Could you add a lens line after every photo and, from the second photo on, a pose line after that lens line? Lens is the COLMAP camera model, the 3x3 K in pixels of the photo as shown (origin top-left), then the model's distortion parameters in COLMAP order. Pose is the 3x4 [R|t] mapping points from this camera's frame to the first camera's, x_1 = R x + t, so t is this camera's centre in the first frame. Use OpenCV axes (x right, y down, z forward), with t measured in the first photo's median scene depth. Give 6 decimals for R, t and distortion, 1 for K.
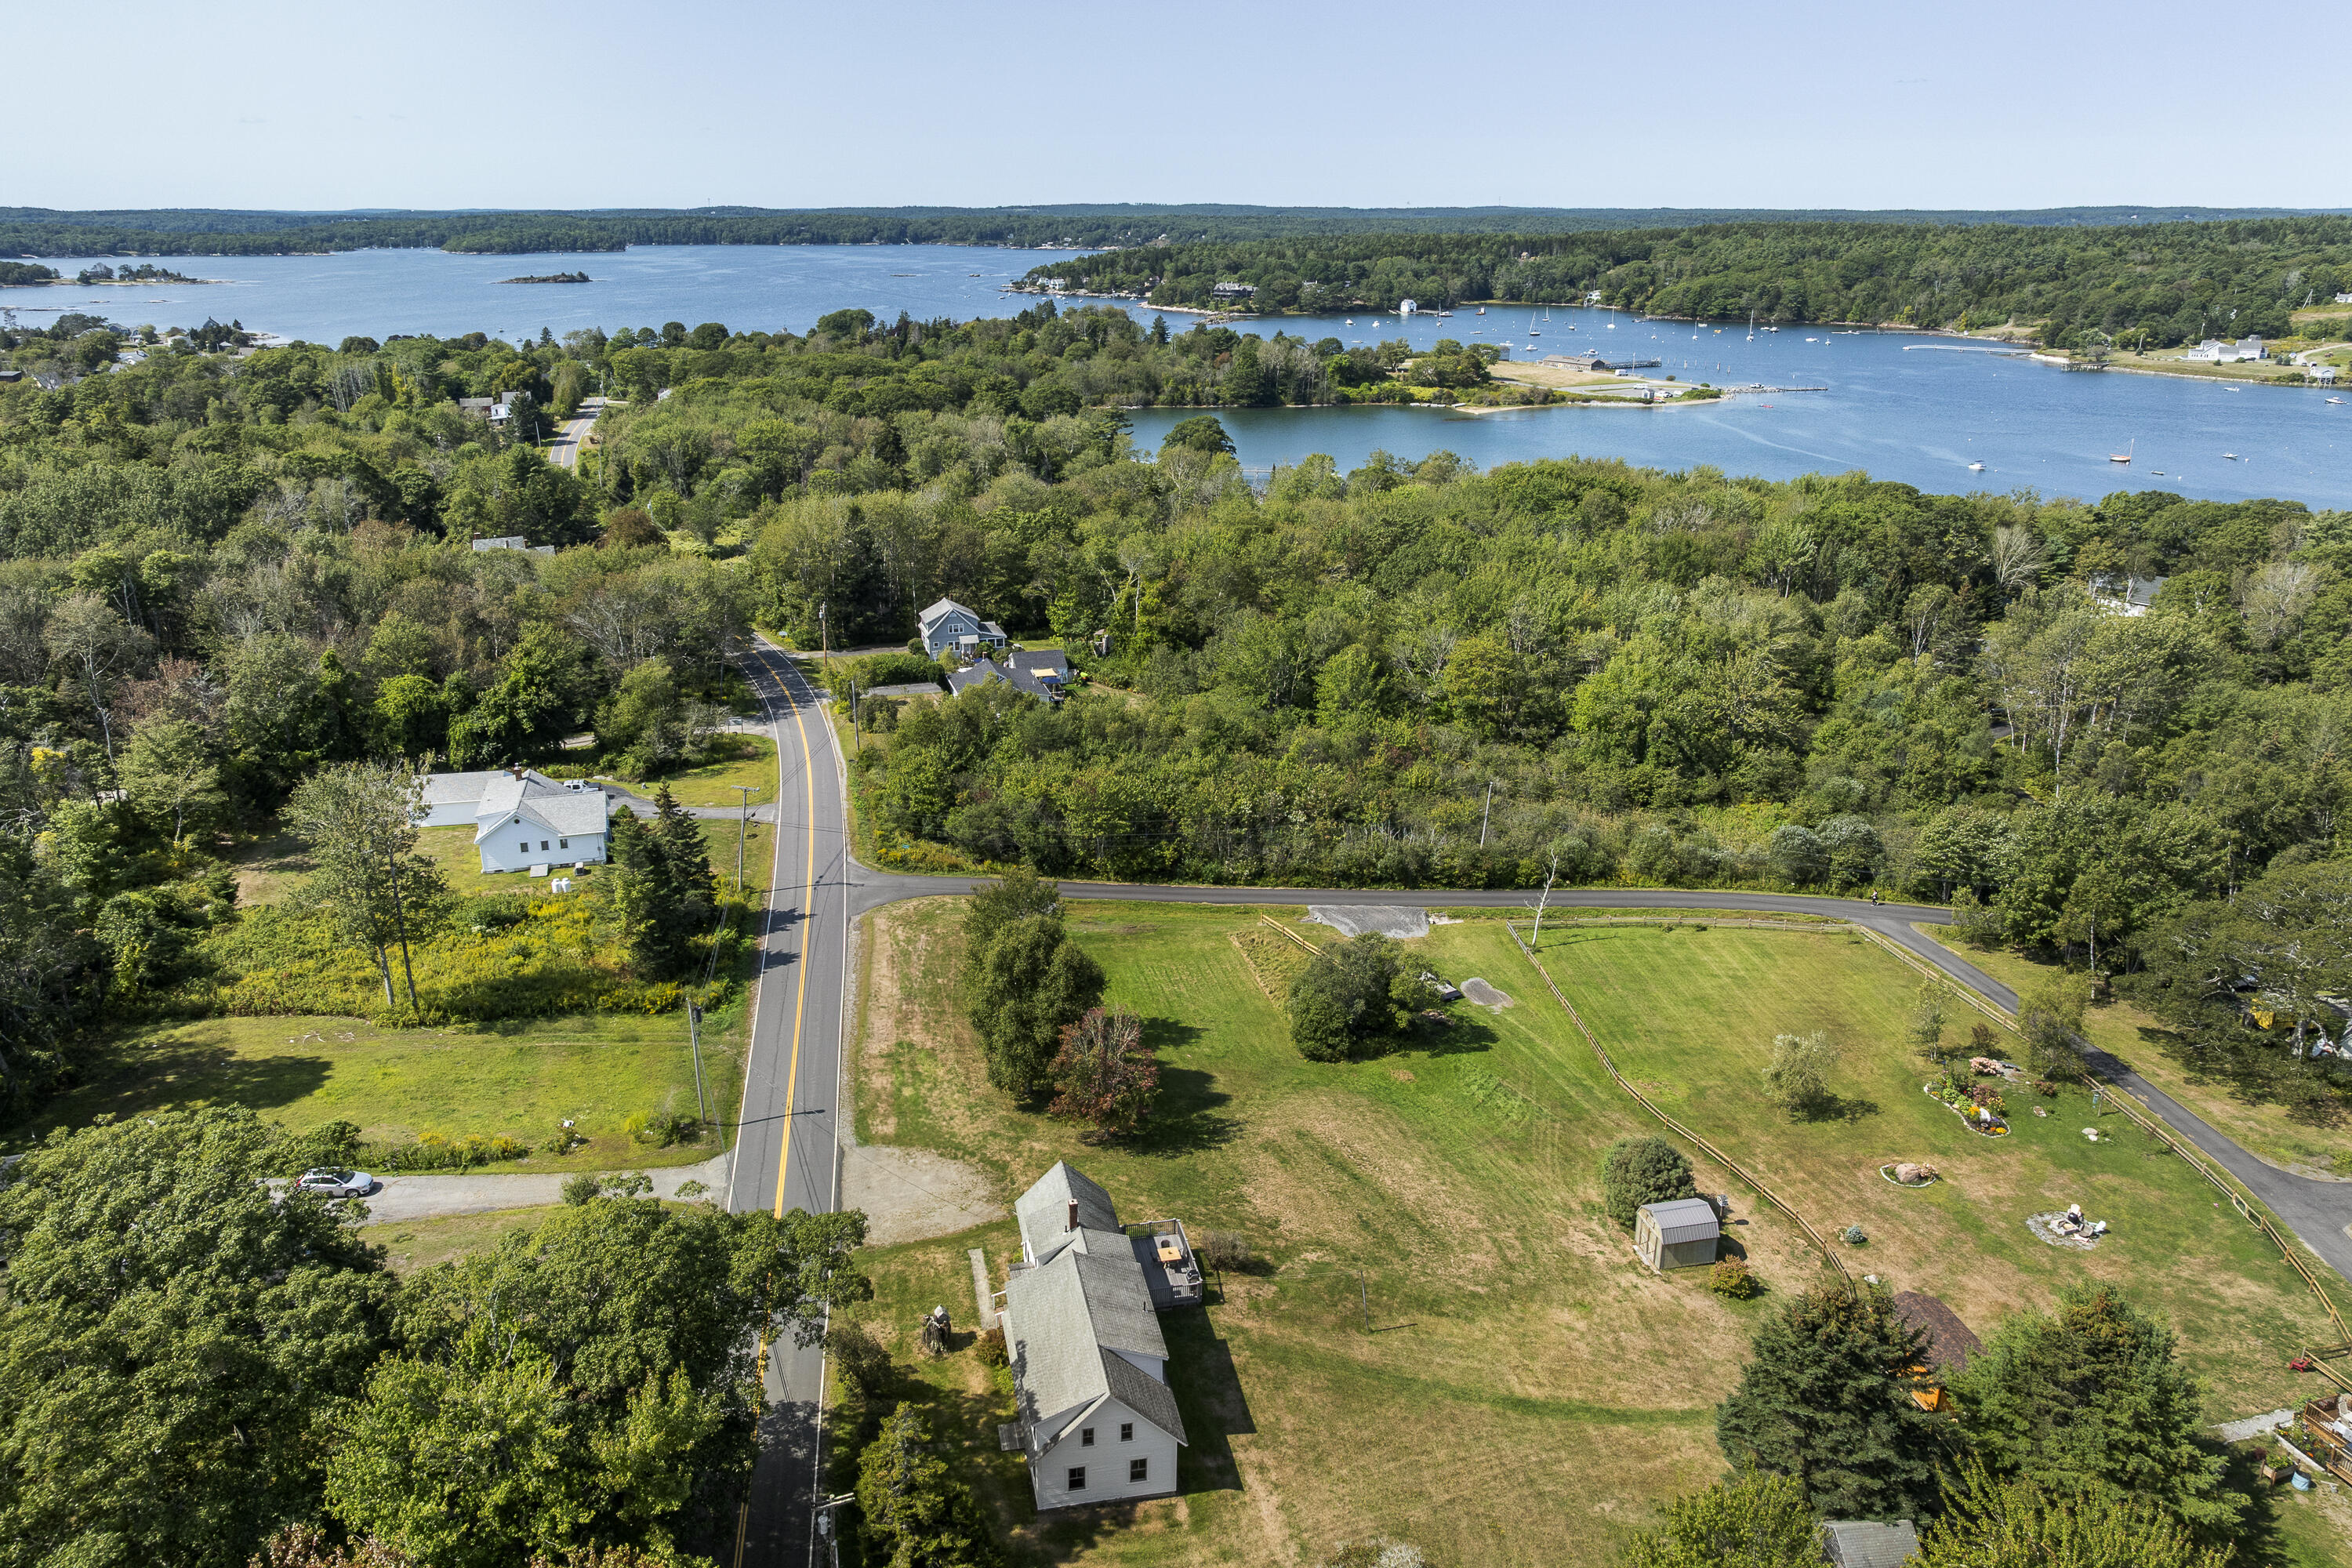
lens RADIAL K [[1596.2, 0, 1177.1], [0, 1596.2, 788.0], [0, 0, 1]] dist [-0.005948, 0.002832]
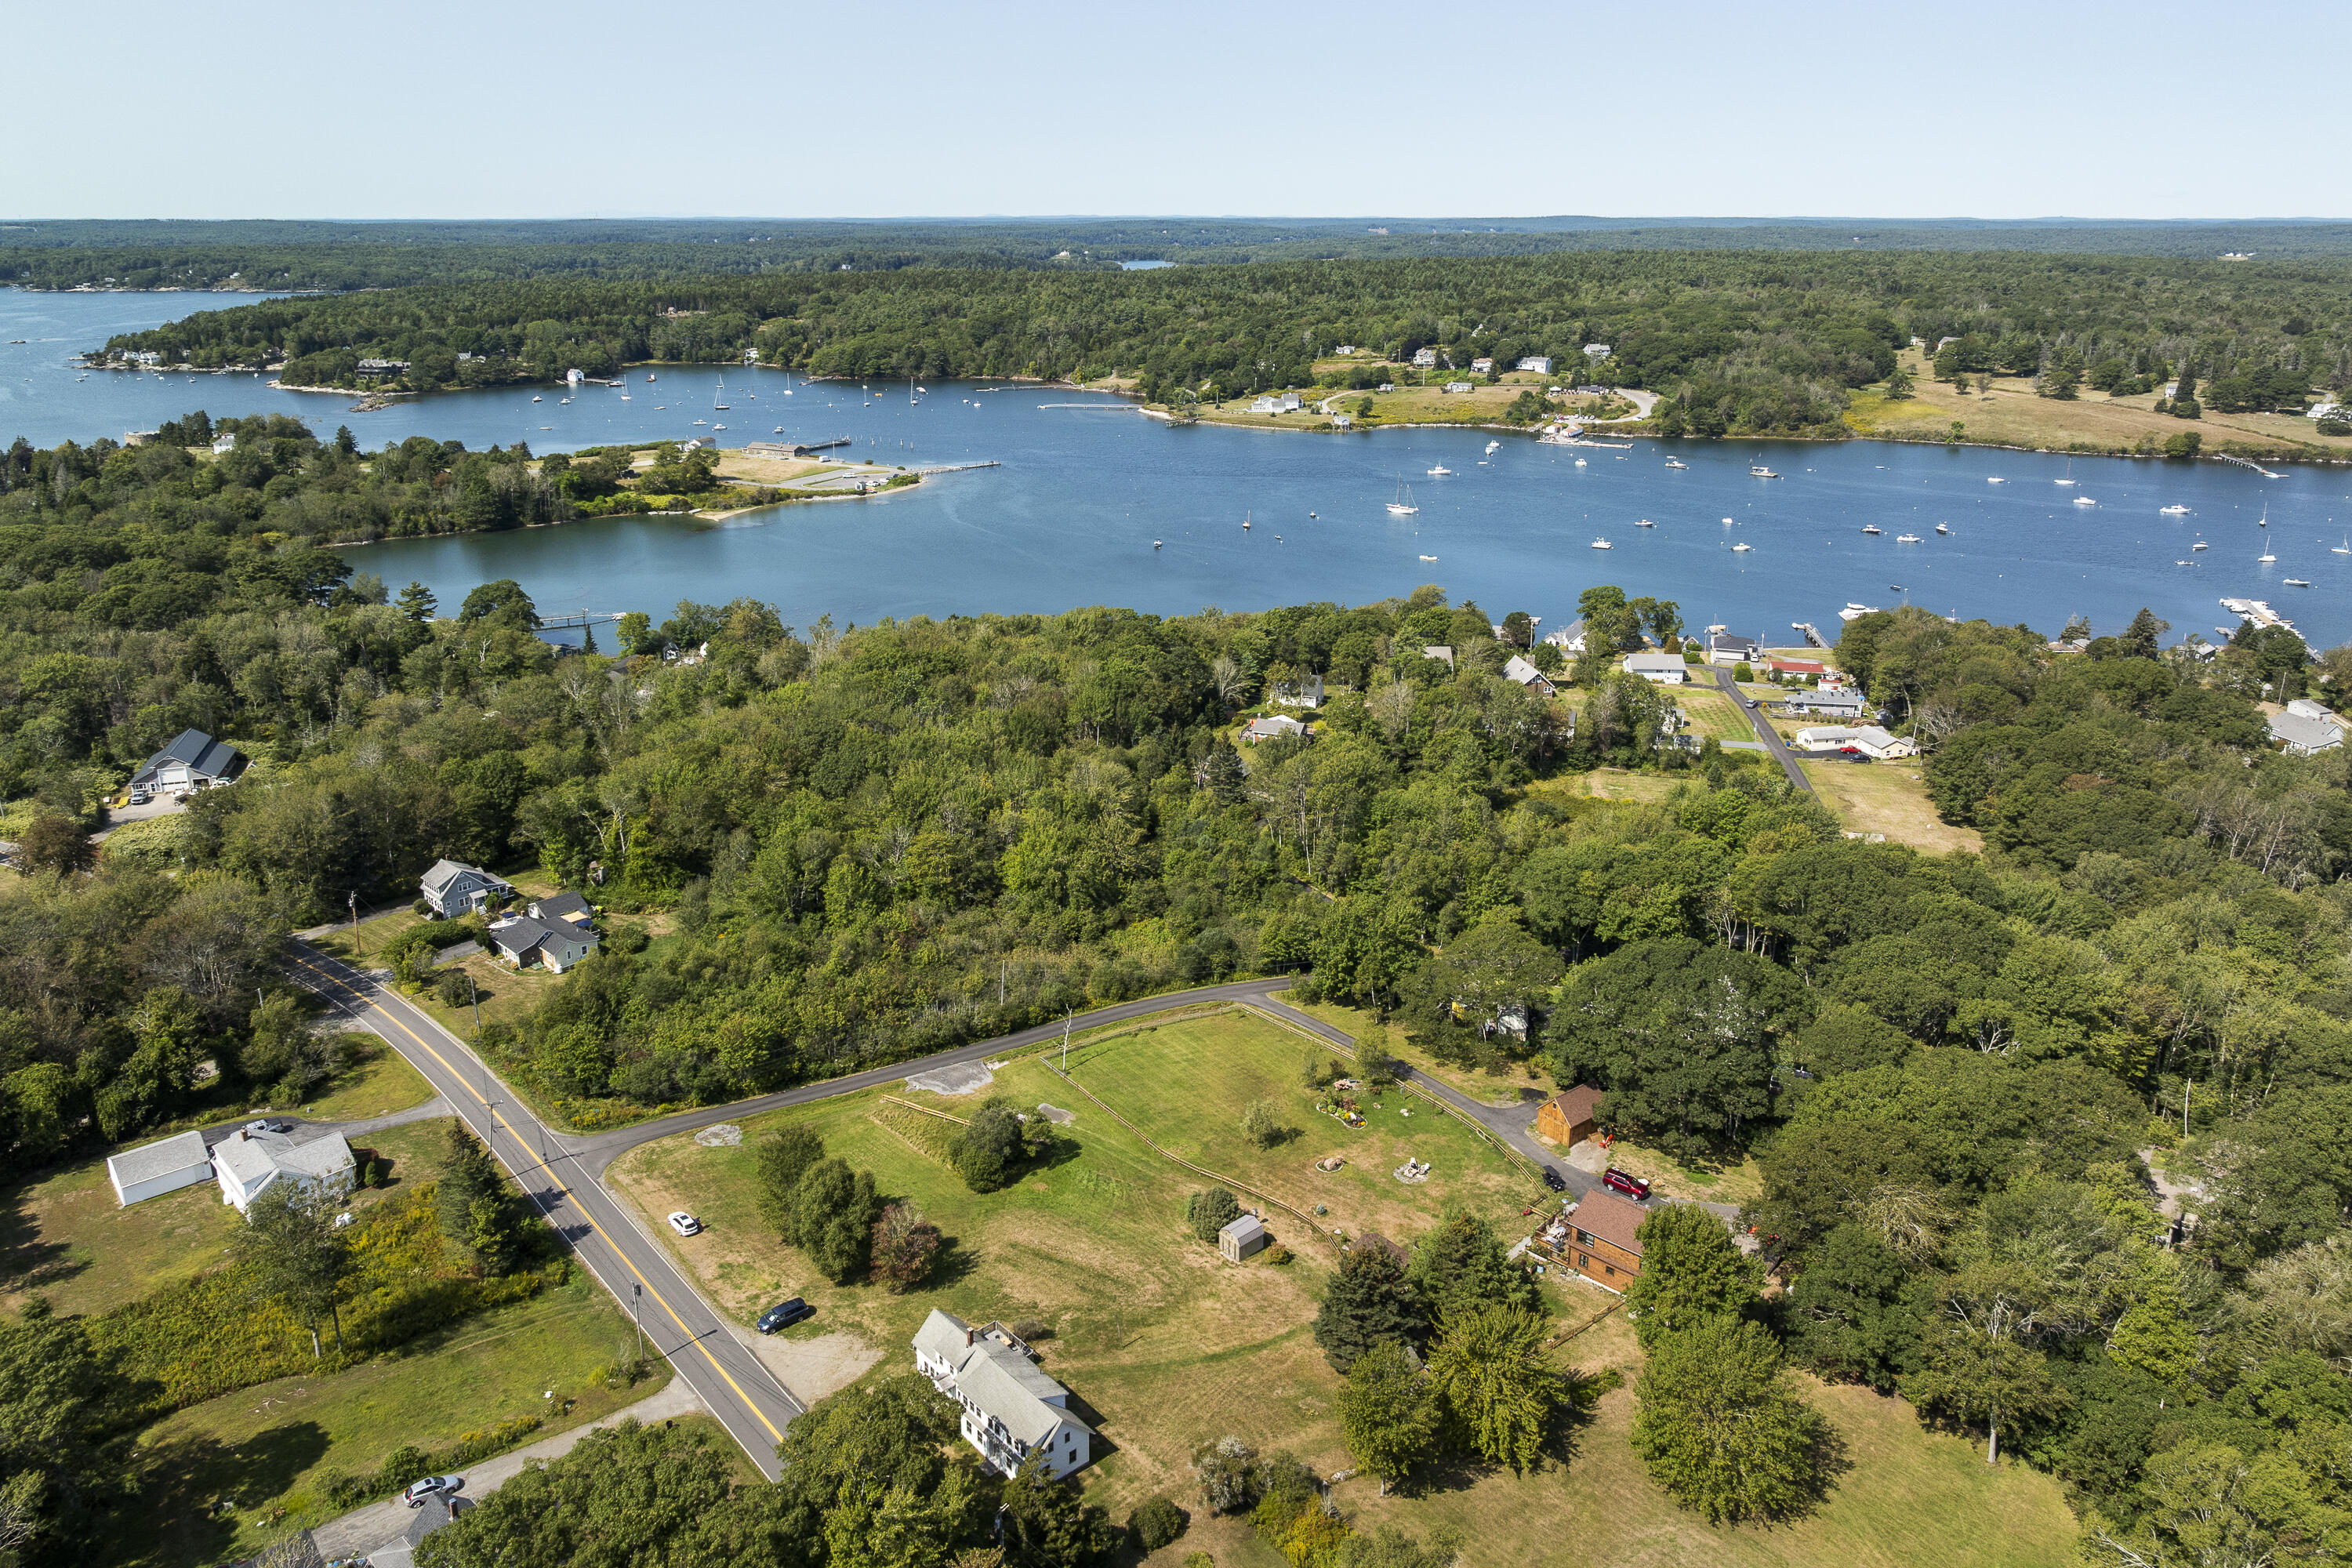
lens RADIAL K [[1596.2, 0, 1177.1], [0, 1596.2, 788.0], [0, 0, 1]] dist [-0.005948, 0.002832]
pose [[0.864478, -0.162955, 0.475525, -0.267034], [0.162437, 0.985802, 0.042518, -0.157612], [-0.475702, 0.040487, 0.878674, -0.284098]]
